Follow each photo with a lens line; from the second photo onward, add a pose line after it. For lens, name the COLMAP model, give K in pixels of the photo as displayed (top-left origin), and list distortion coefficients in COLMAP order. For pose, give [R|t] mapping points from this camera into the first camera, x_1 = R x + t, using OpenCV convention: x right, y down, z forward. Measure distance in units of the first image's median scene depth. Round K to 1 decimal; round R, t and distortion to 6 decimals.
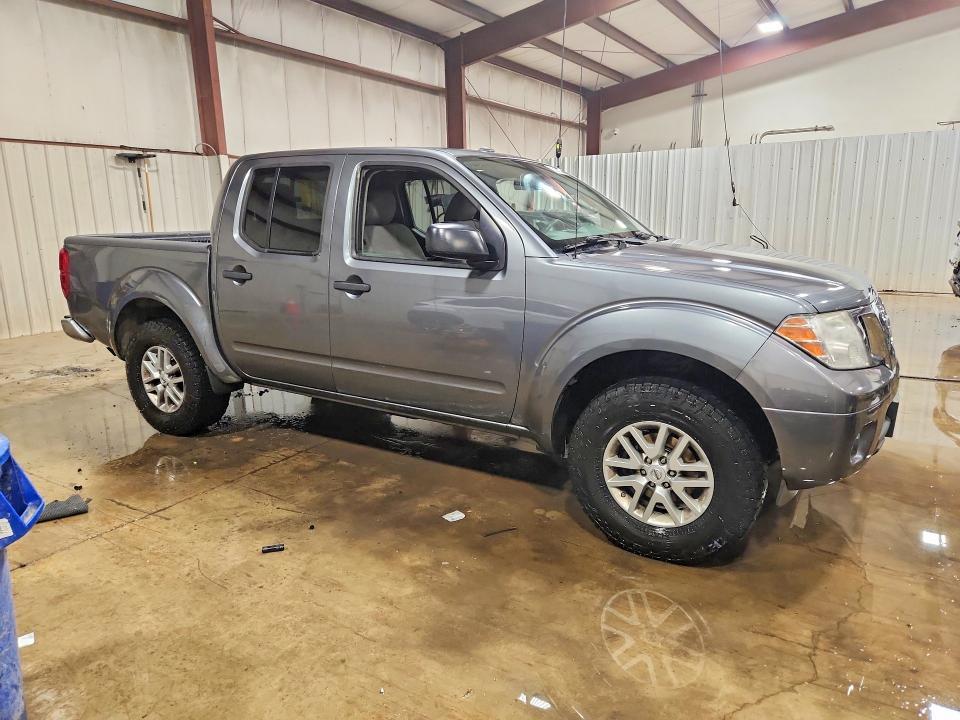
lens RADIAL K [[689.0, 0, 464.2], [0, 689.0, 360.2], [0, 0, 1]] dist [0.032015, 0.002931]
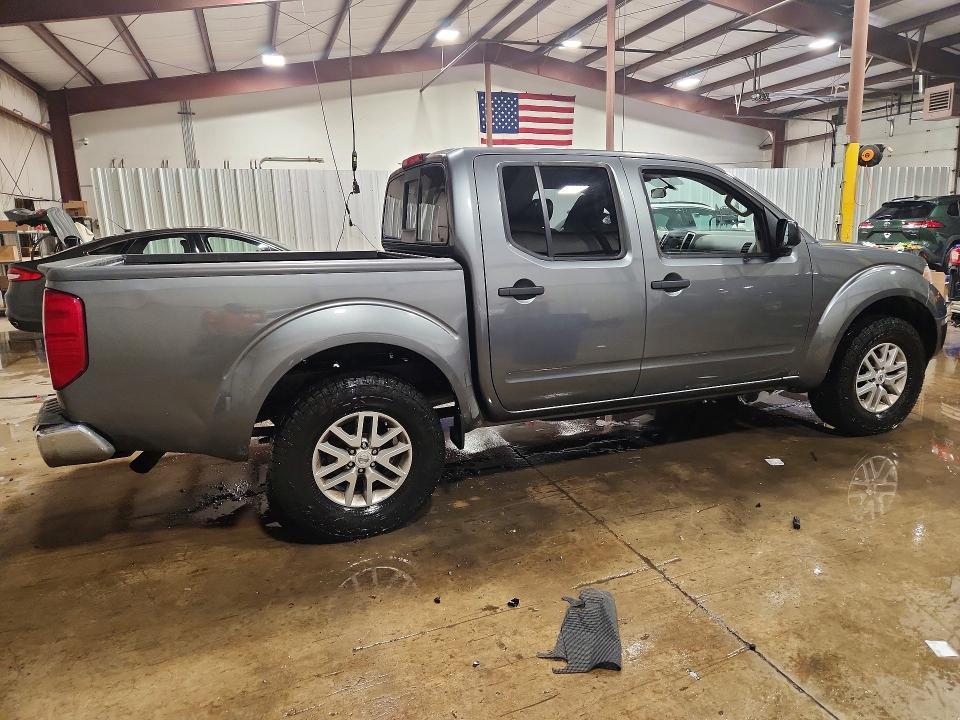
lens RADIAL K [[712.9, 0, 480.0], [0, 712.9, 360.0], [0, 0, 1]] dist [0.059642, -0.001323]
pose [[0.559629, -0.158386, 0.813467, -1.150896], [0.197670, 0.978748, 0.054579, -0.105362], [-0.804824, 0.130254, 0.579044, 0.586210]]
